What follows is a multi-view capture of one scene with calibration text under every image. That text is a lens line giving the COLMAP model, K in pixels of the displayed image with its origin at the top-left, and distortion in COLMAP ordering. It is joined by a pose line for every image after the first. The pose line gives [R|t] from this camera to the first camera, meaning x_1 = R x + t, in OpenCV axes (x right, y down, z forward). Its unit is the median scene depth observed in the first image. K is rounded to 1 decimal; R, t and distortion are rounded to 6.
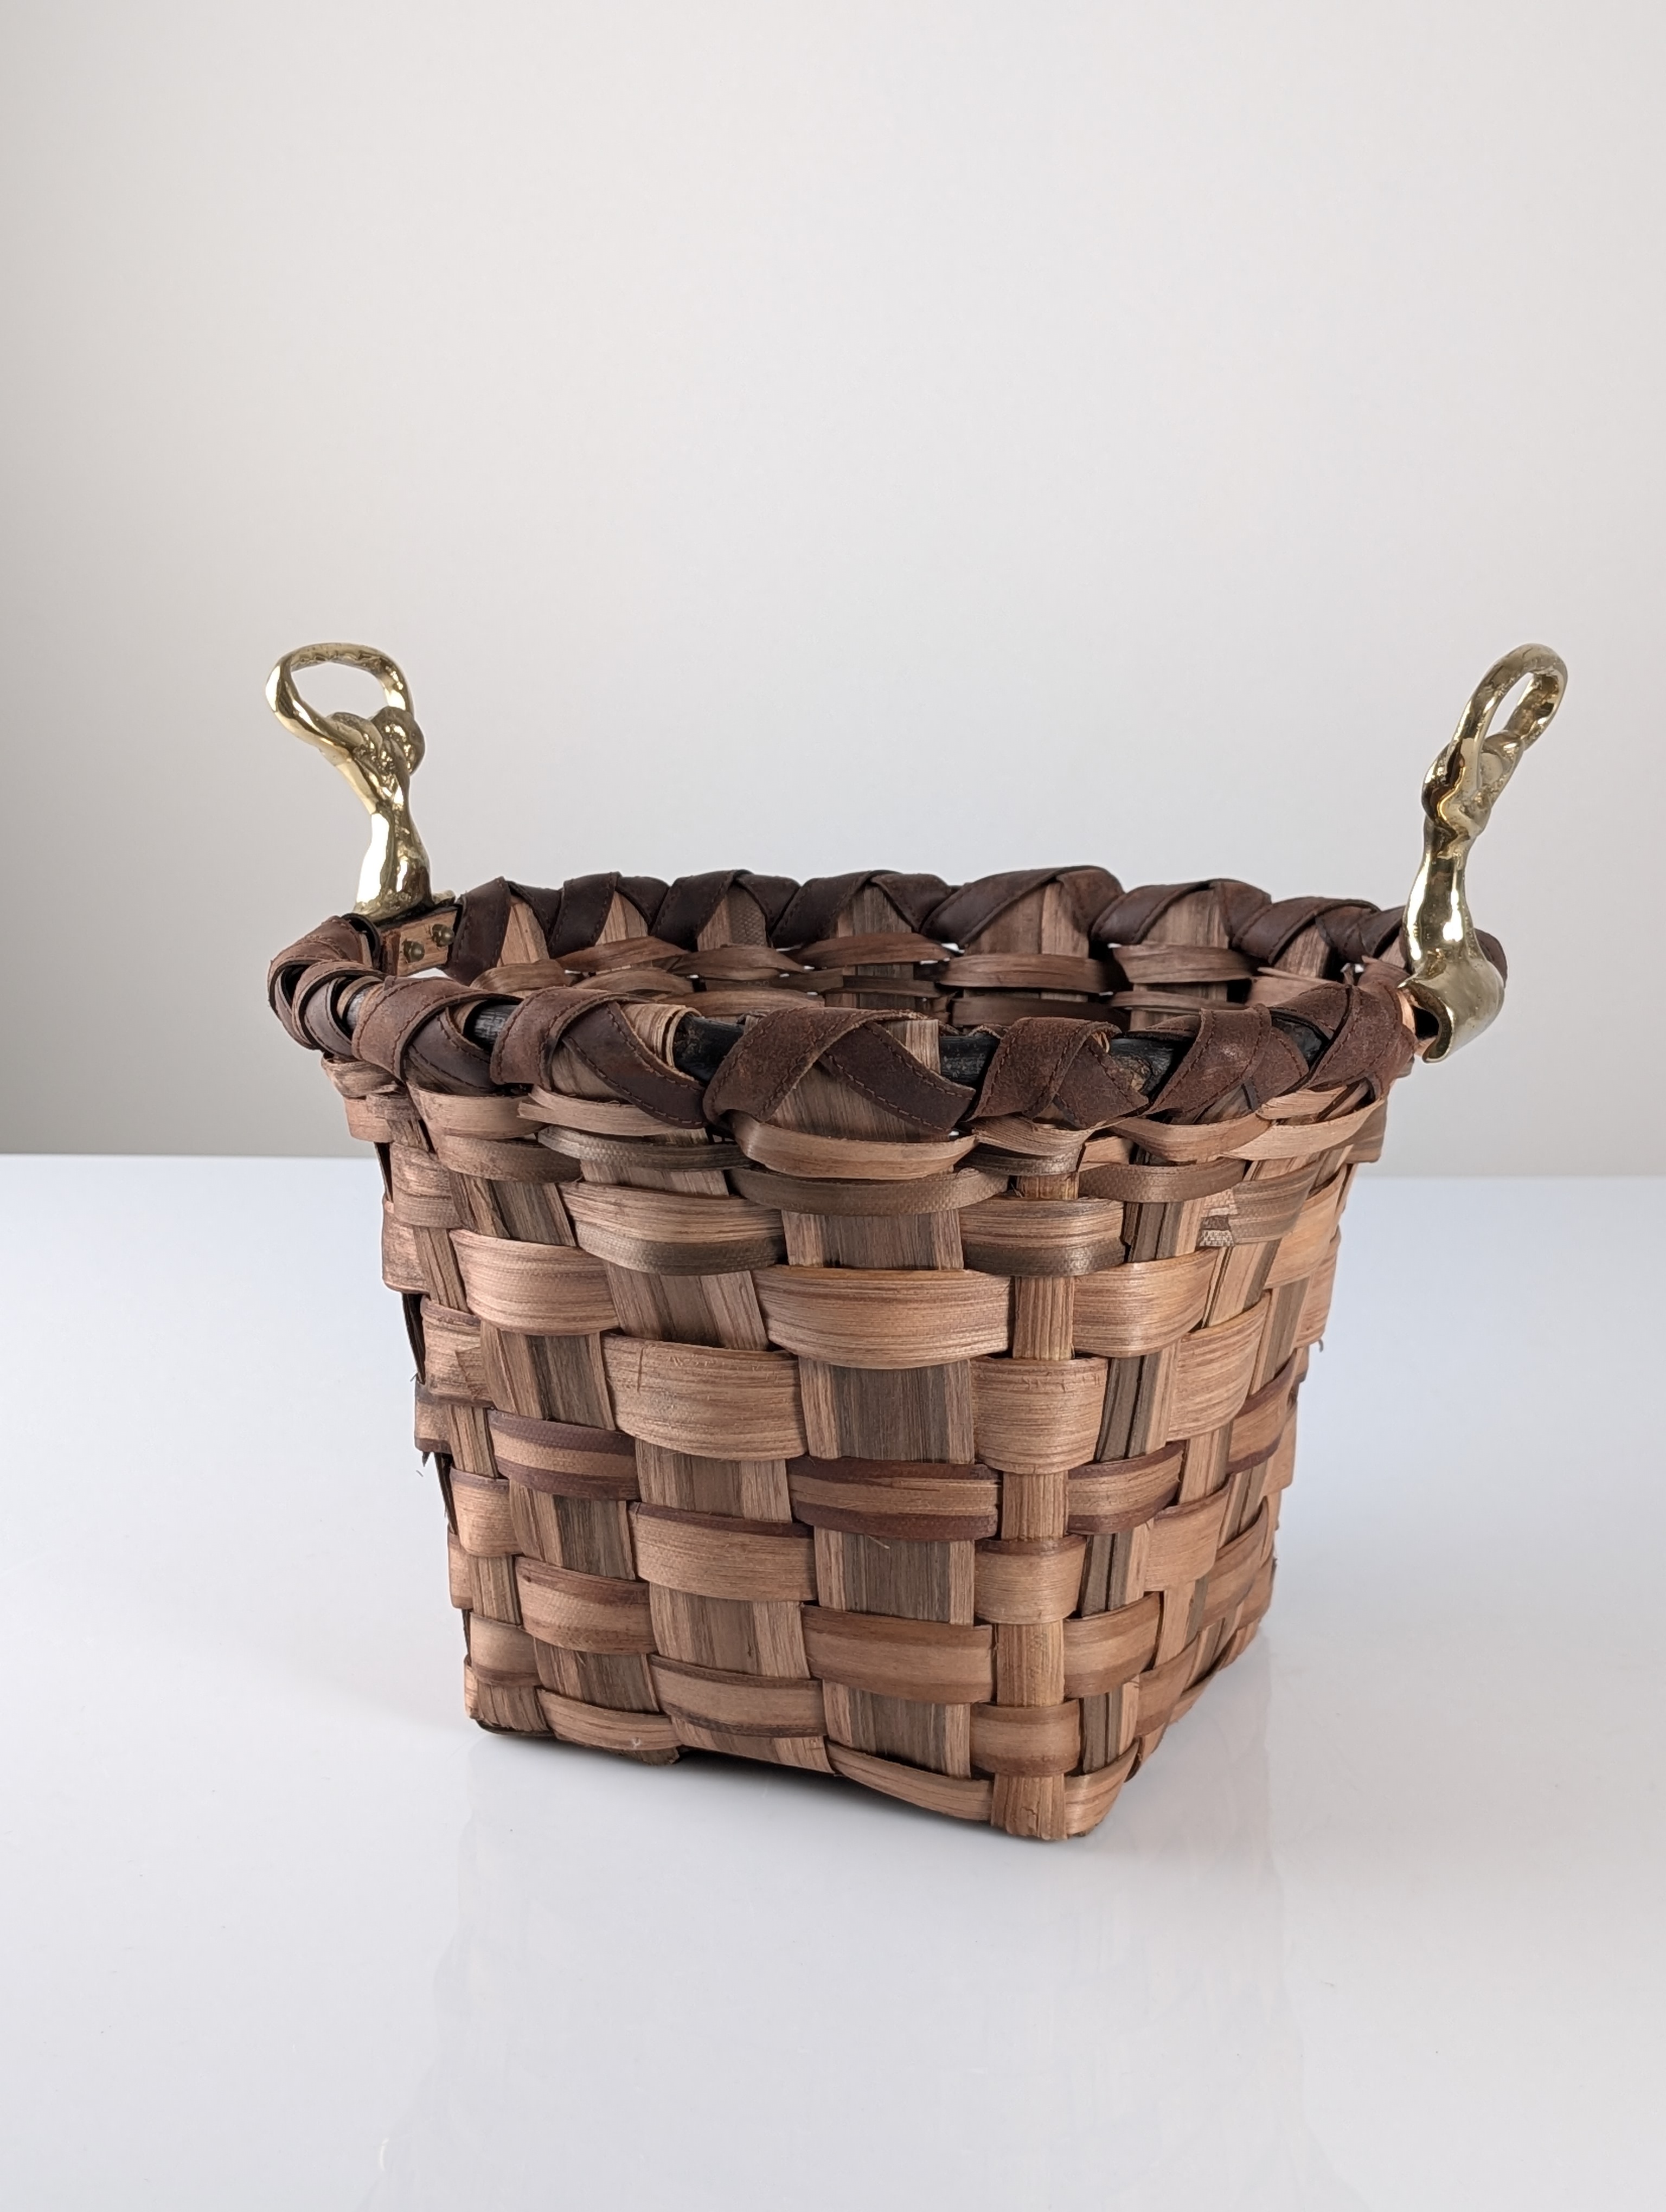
lens RADIAL K [[2907.5, 0, 833.0], [0, 2907.5, 1106.0], [0, 0, 1]] dist [0.137141, -0.035134]
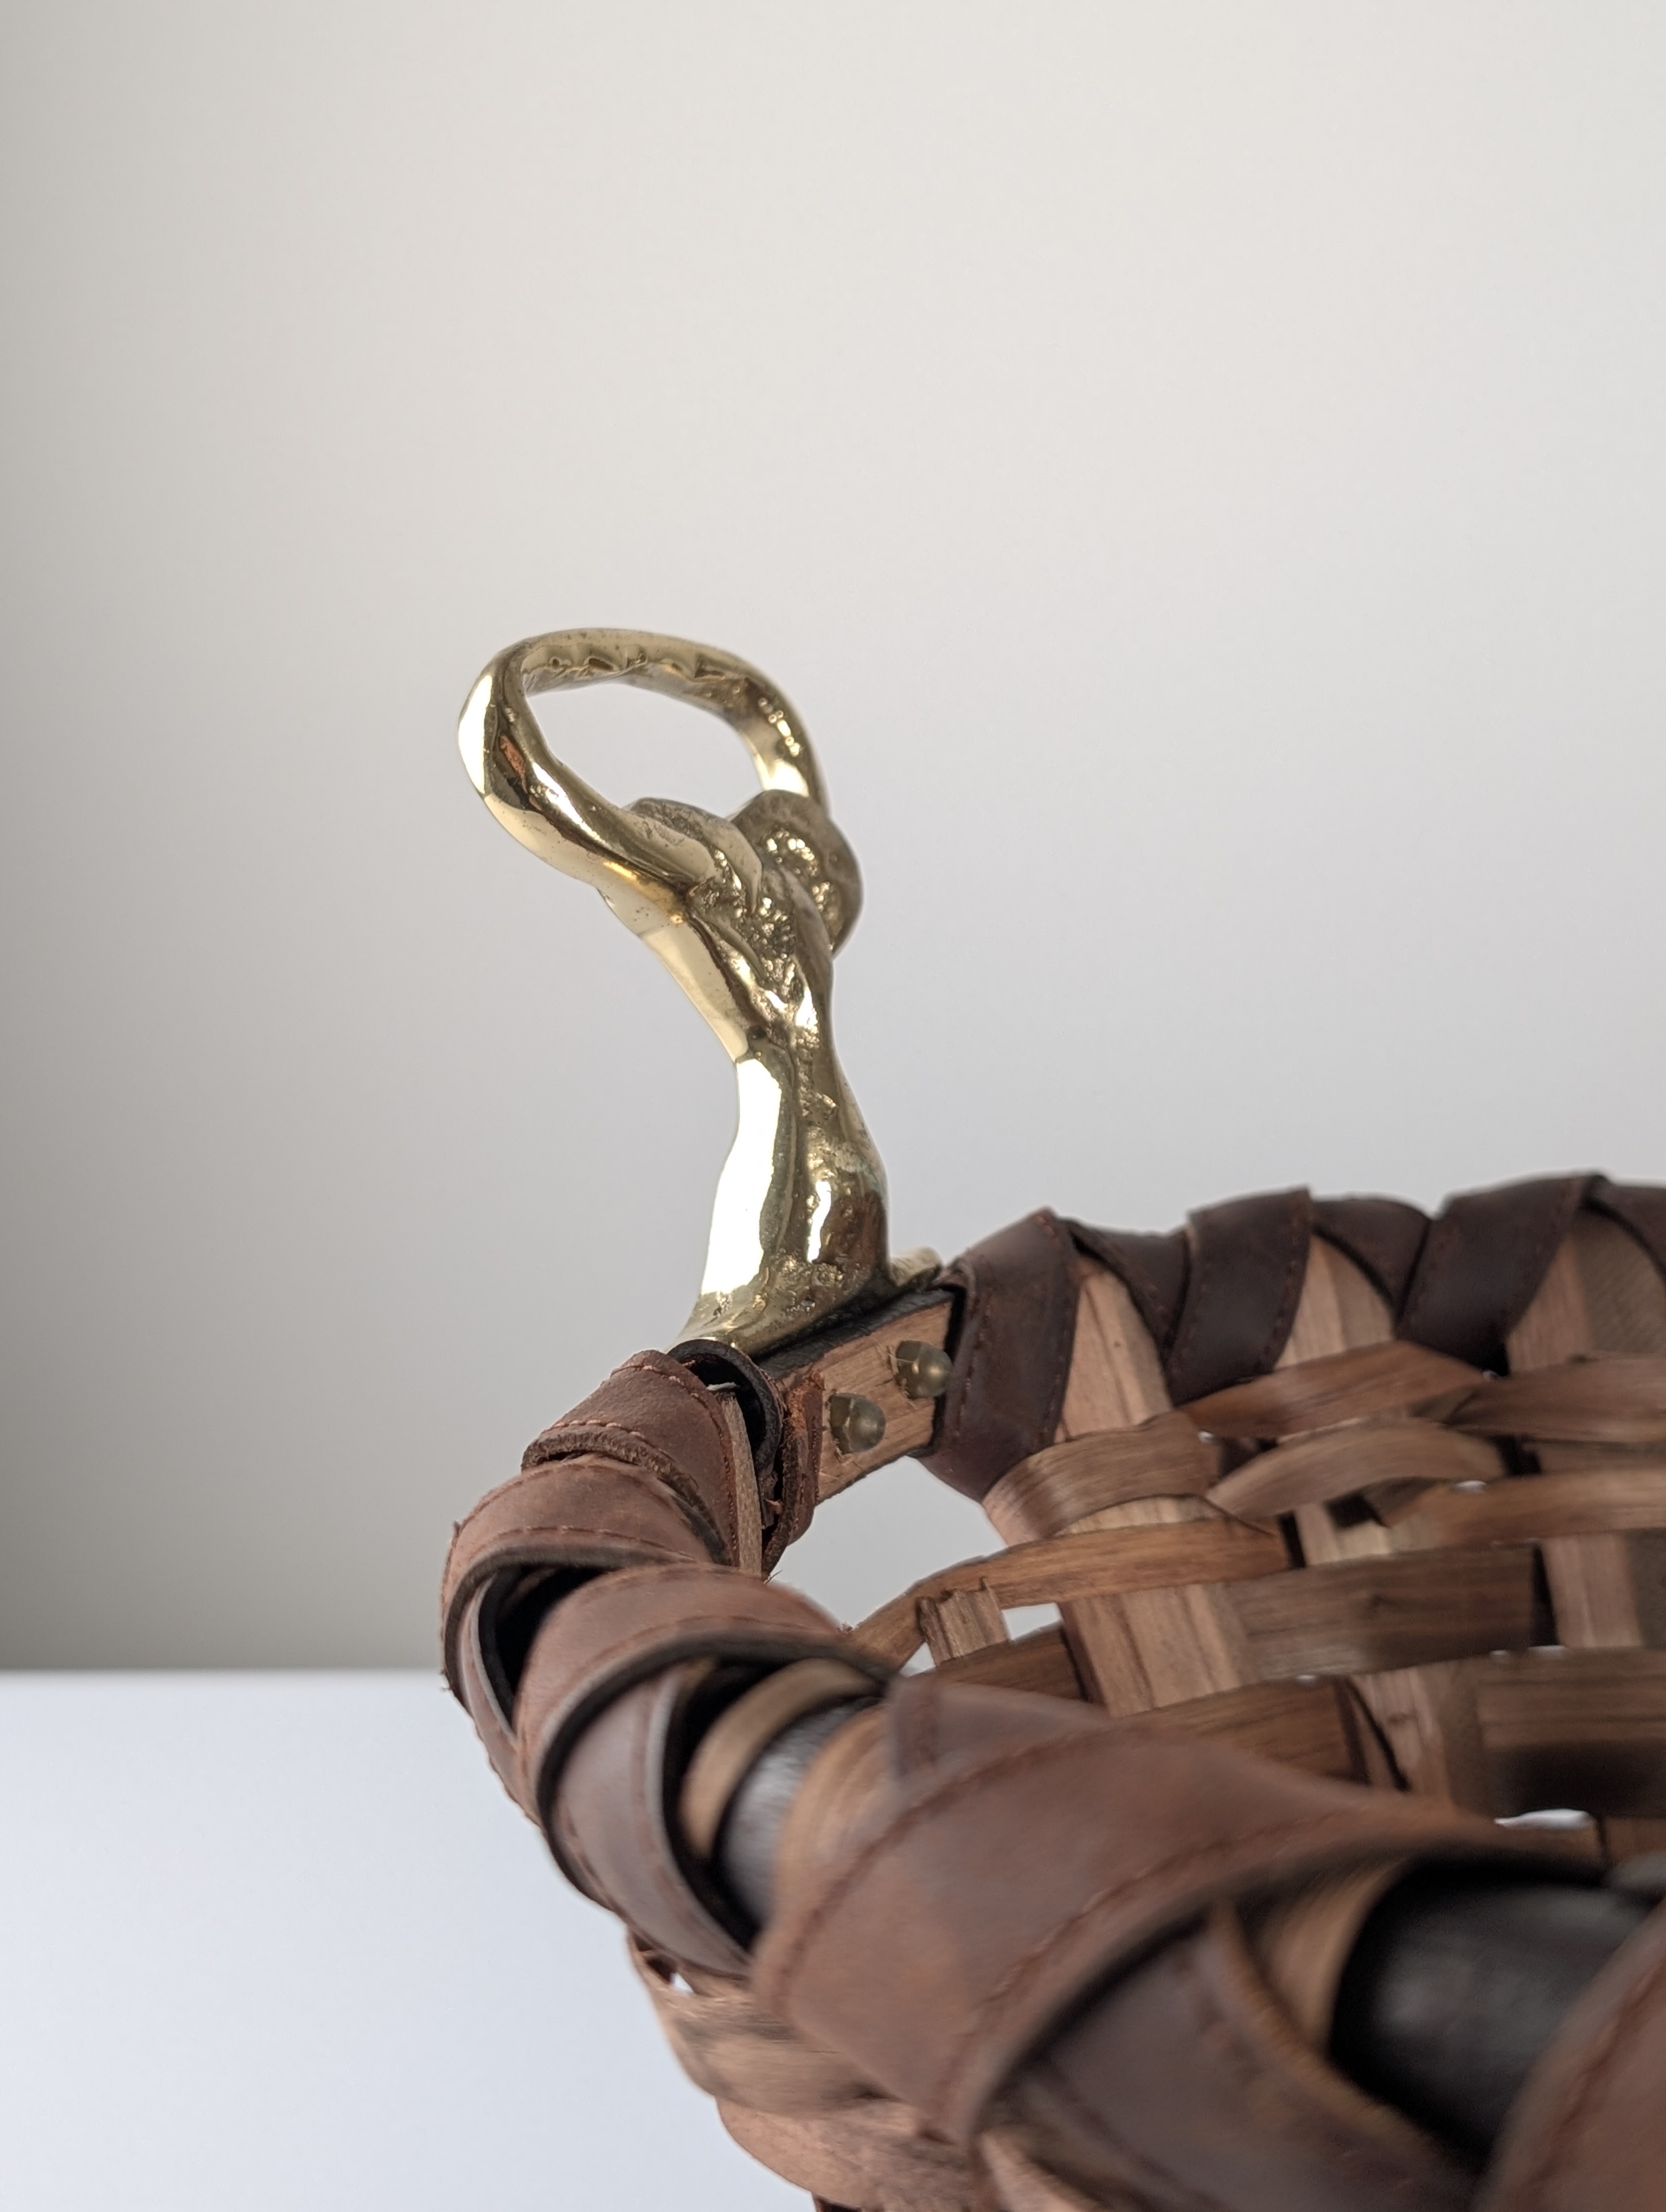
lens RADIAL K [[2907.5, 0, 833.0], [0, 2907.5, 1106.0], [0, 0, 1]] dist [0.137141, -0.035134]
pose [[0.995416, -0.030786, -0.090553, -0.124385], [0.021754, 0.994840, -0.099097, -0.062783], [0.093136, 0.096673, 0.990949, 0.699946]]
